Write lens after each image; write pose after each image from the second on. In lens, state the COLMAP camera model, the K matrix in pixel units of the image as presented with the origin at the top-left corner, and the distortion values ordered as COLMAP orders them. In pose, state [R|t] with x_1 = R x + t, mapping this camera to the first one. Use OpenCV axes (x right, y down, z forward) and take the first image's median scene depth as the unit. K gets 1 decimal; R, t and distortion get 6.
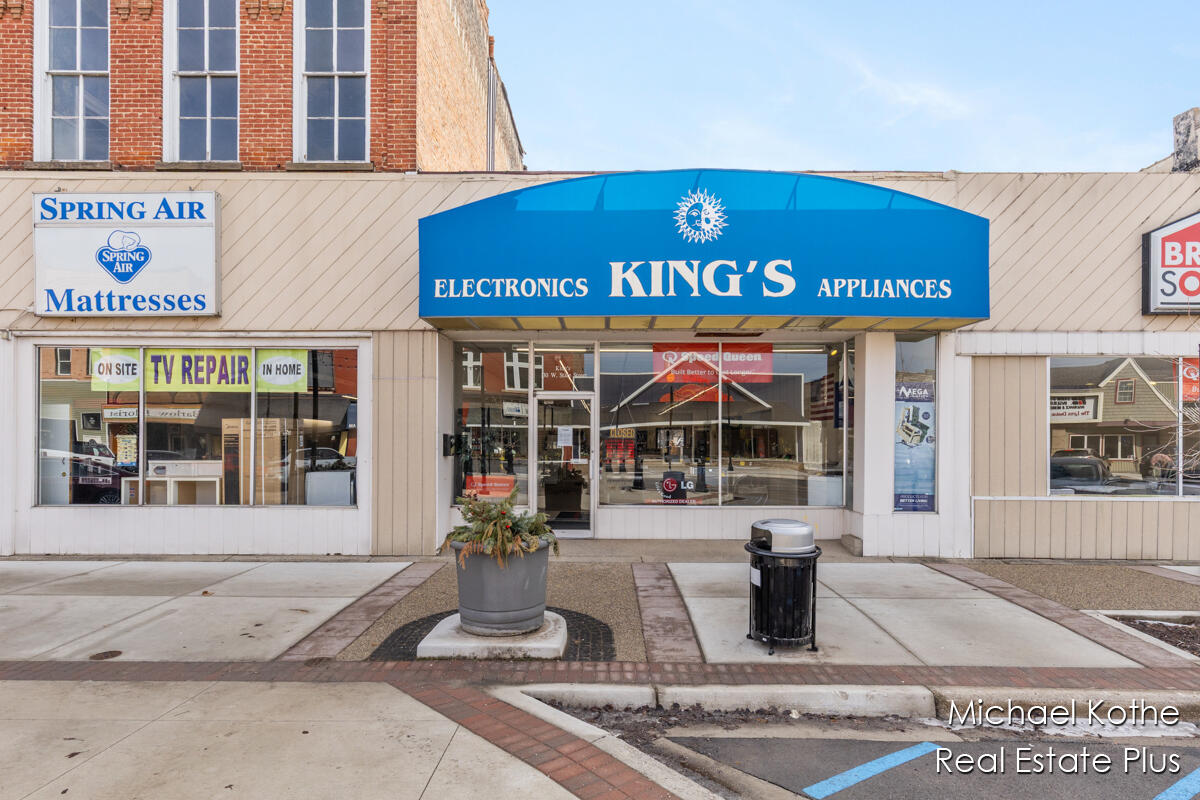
lens RADIAL K [[681.7, 0, 602.6], [0, 681.7, 440.2], [0, 0, 1]] dist [0.006045, 0.001052]
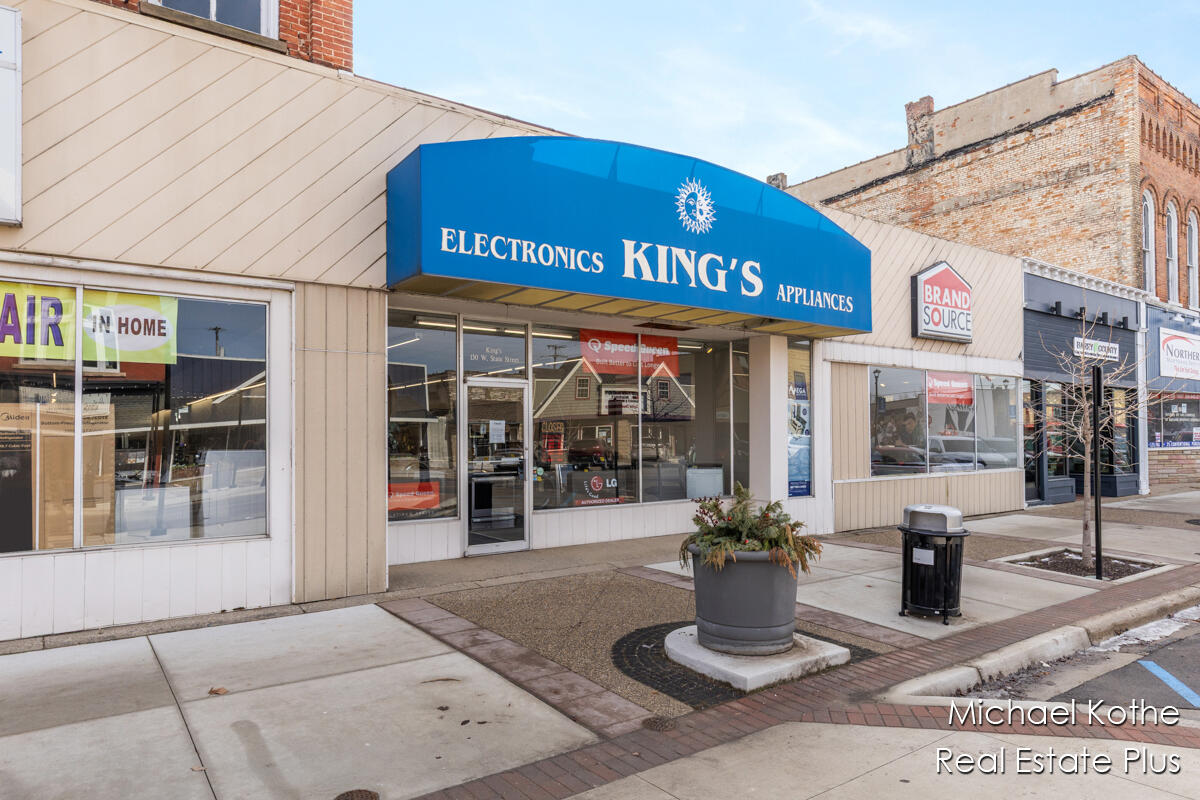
lens RADIAL K [[749.4, 0, 601.0], [0, 749.4, 420.7], [0, 0, 1]] dist [0.005772, -0.000148]
pose [[0.803374, 0.004374, 0.595459, -0.551132], [0.007218, 0.999828, -0.017082, -0.002054], [-0.595431, 0.018021, 0.803204, 0.199890]]
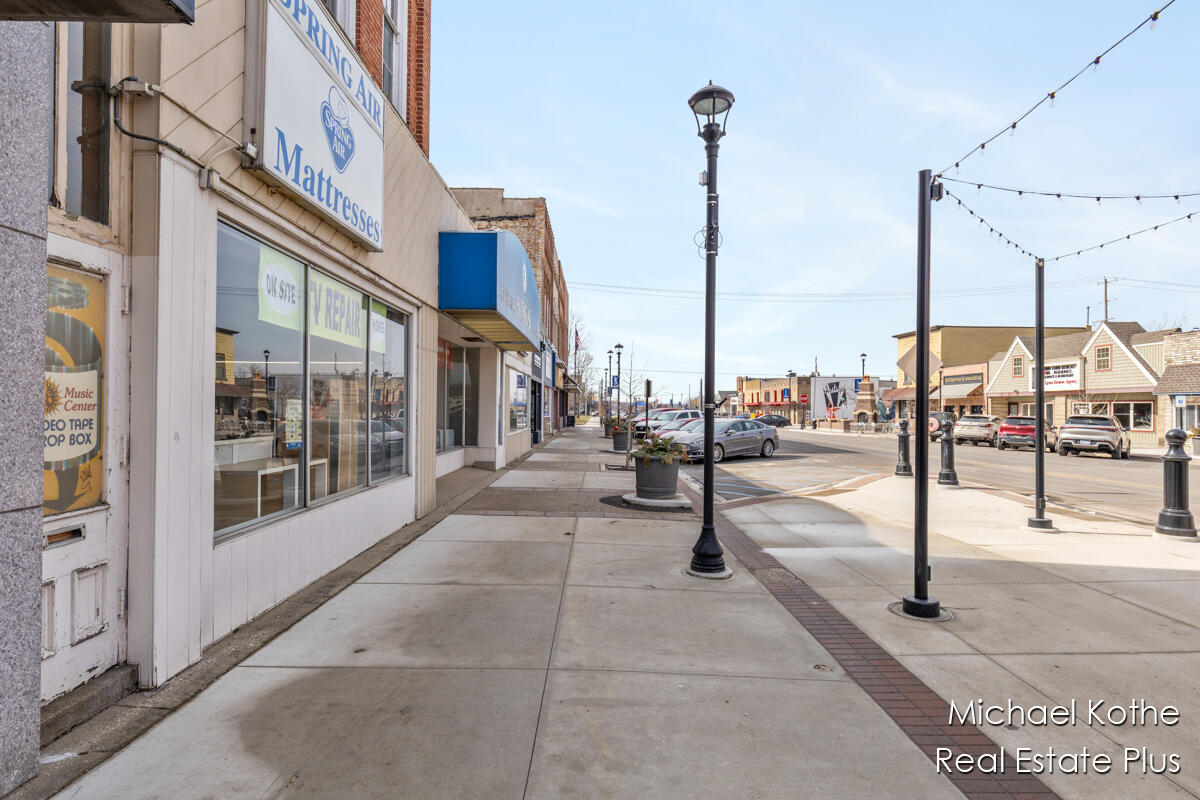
lens RADIAL K [[633.3, 0, 600.0], [0, 633.3, 400.0], [0, 0, 1]] dist [0.000591, 0.000079]
pose [[-0.012416, 0.009451, 0.999878, -1.316249], [-0.008051, 0.999922, -0.009551, -0.003345], [-0.999891, -0.008168, -0.012339, 0.751633]]
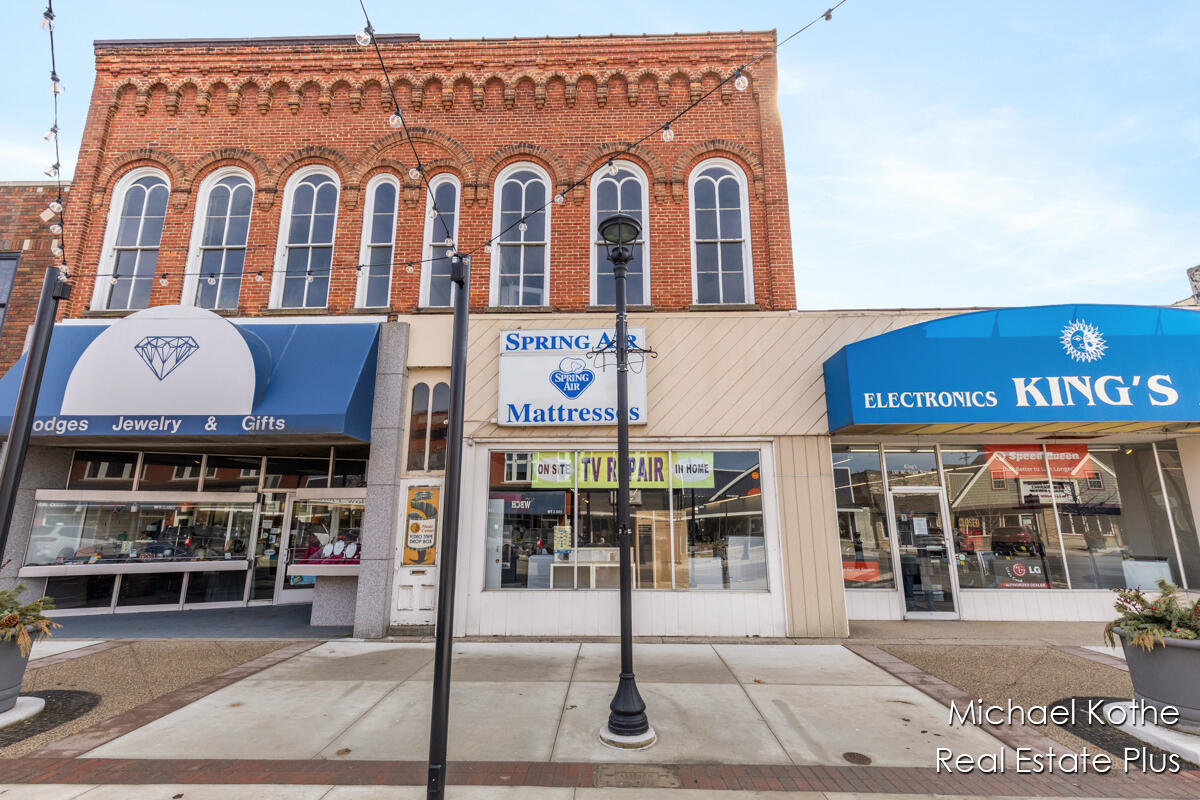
lens RADIAL K [[540.3, 0, 600.8], [0, 540.3, 404.4], [0, 0, 1]] dist [0.007860, -0.000811]
pose [[0.999843, -0.007580, -0.015991, -0.633325], [0.004044, 0.977572, -0.210565, -0.016671], [0.017228, 0.210467, 0.977449, 0.060327]]
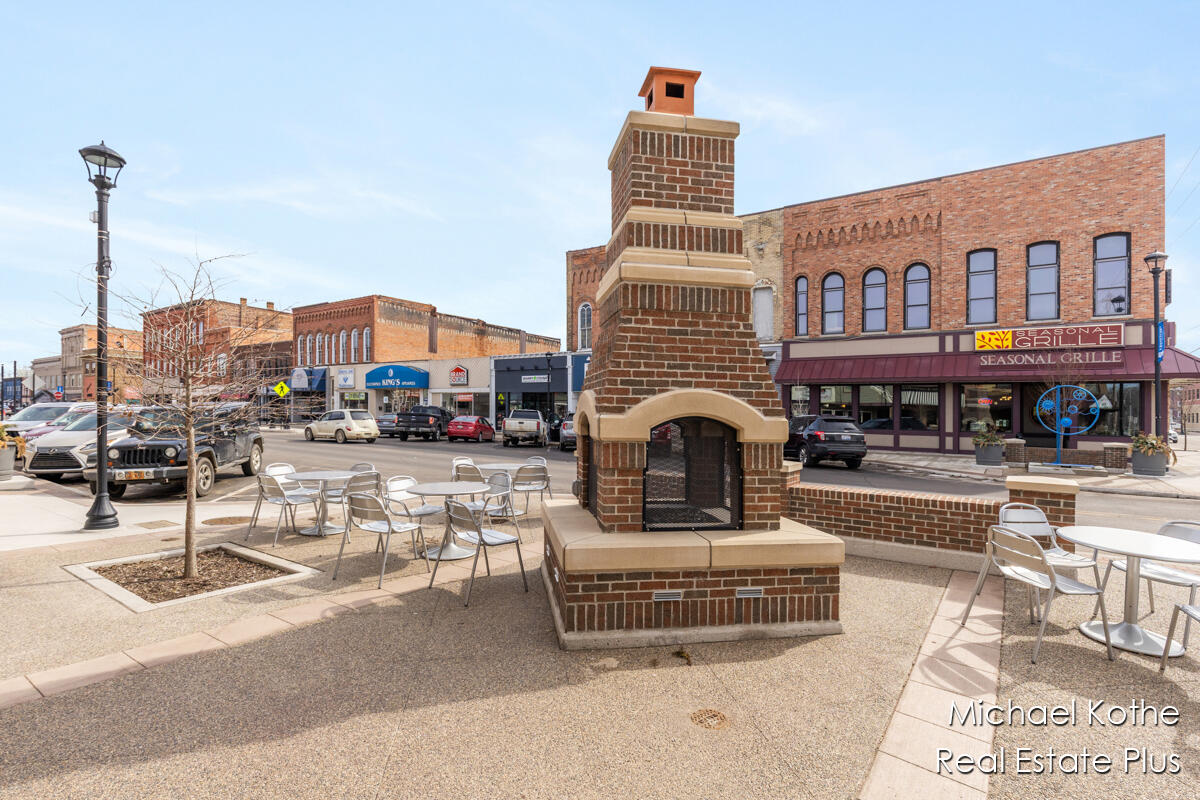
lens RADIAL K [[573.5, 0, 600.0], [0, 573.5, 400.0], [0, 0, 1]] dist [-0.003630, -0.000589]
pose [[0.823235, -0.001952, -0.567697, 4.369285], [-0.002596, 0.999971, -0.007203, -0.035275], [0.567695, 0.007403, 0.823206, -2.098054]]
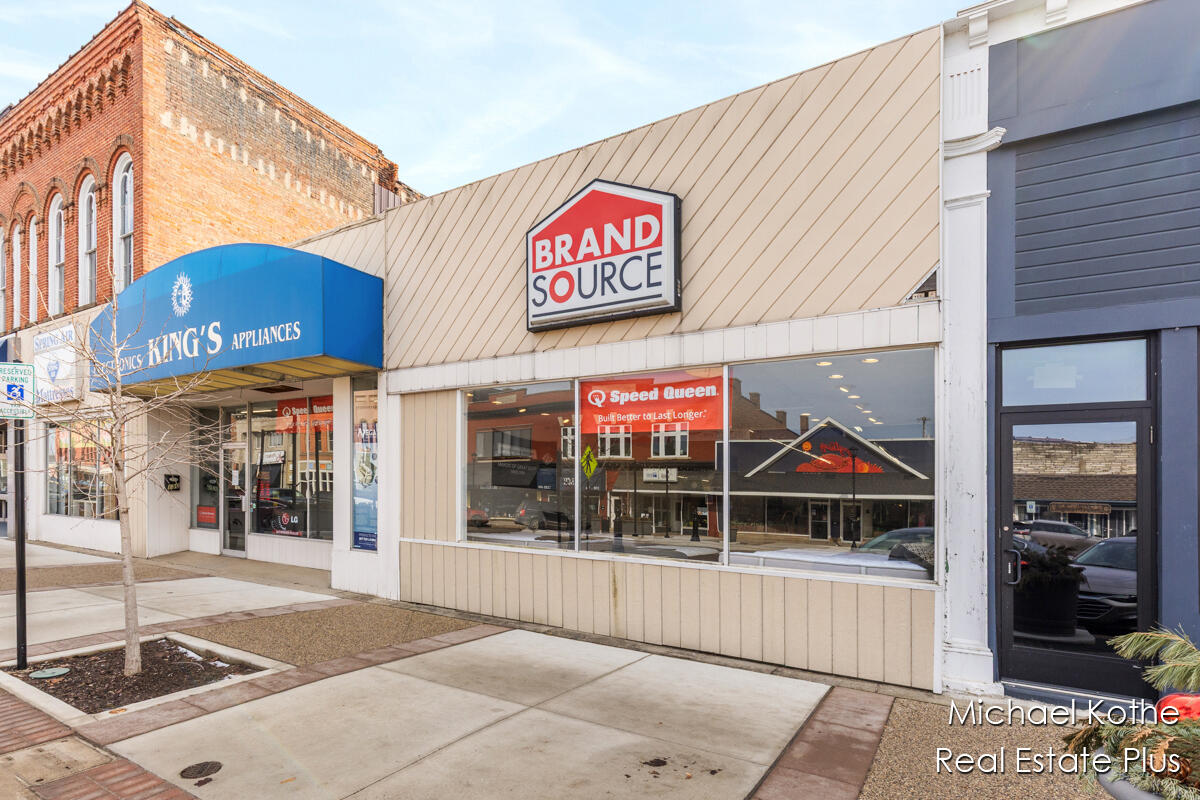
lens RADIAL K [[618.0, 0, 617.4], [0, 618.0, 509.6], [0, 0, 1]] dist [0.001102, 0.000104]
pose [[0.858011, 0.030351, -0.512733, 1.274632], [-0.032317, 0.999465, 0.005083, 0.027689], [0.512613, 0.012209, 0.858533, 0.402987]]
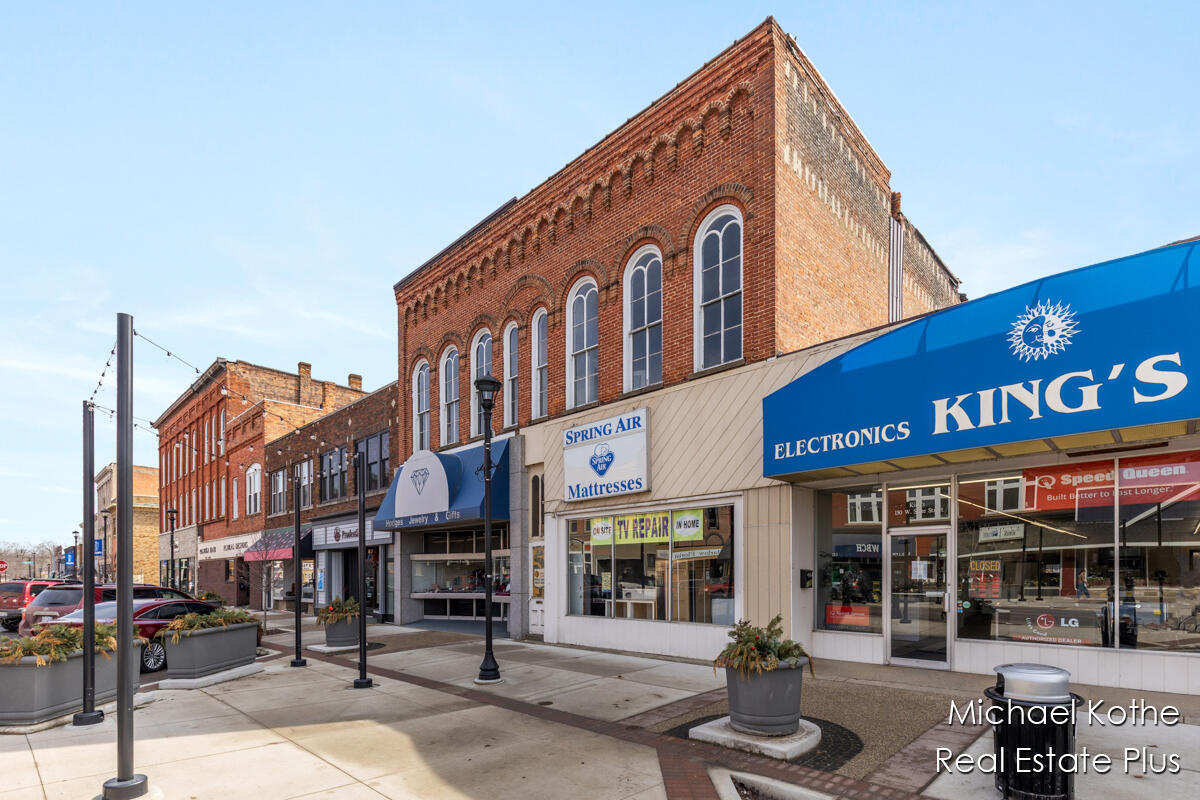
lens RADIAL K [[595.7, 0, 589.0], [0, 595.7, 576.2], [0, 0, 1]] dist [-0.000311, -0.000888]
pose [[0.711078, -0.003736, -0.703103, 0.247196], [0.009253, 0.999949, 0.004044, -0.005099], [0.703052, -0.009381, 0.711077, -0.003296]]
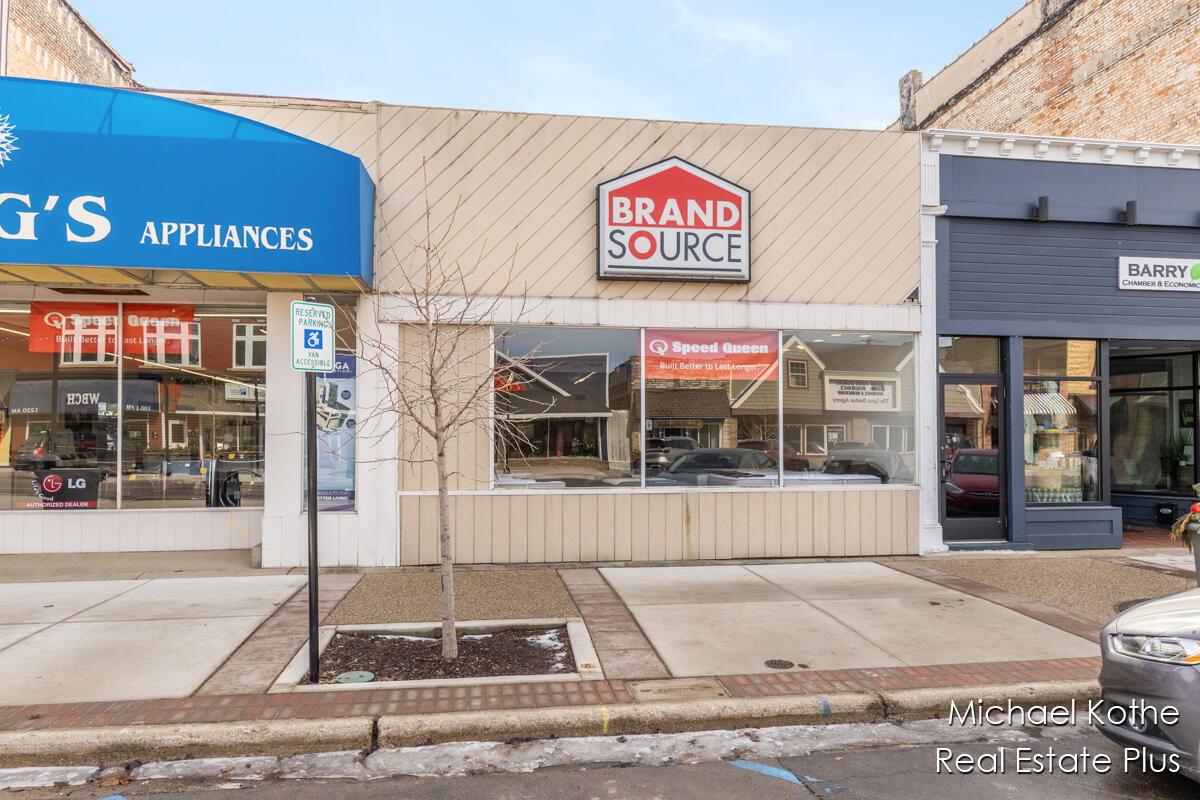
lens RADIAL K [[809.8, 0, 602.0], [0, 809.8, 421.1], [0, 0, 1]] dist [-0.002526, 0.000390]
pose [[0.987984, -0.001619, 0.154548, 0.635729], [0.004253, 0.999851, -0.016714, 0.013825], [-0.154498, 0.017170, 0.987844, -0.013339]]
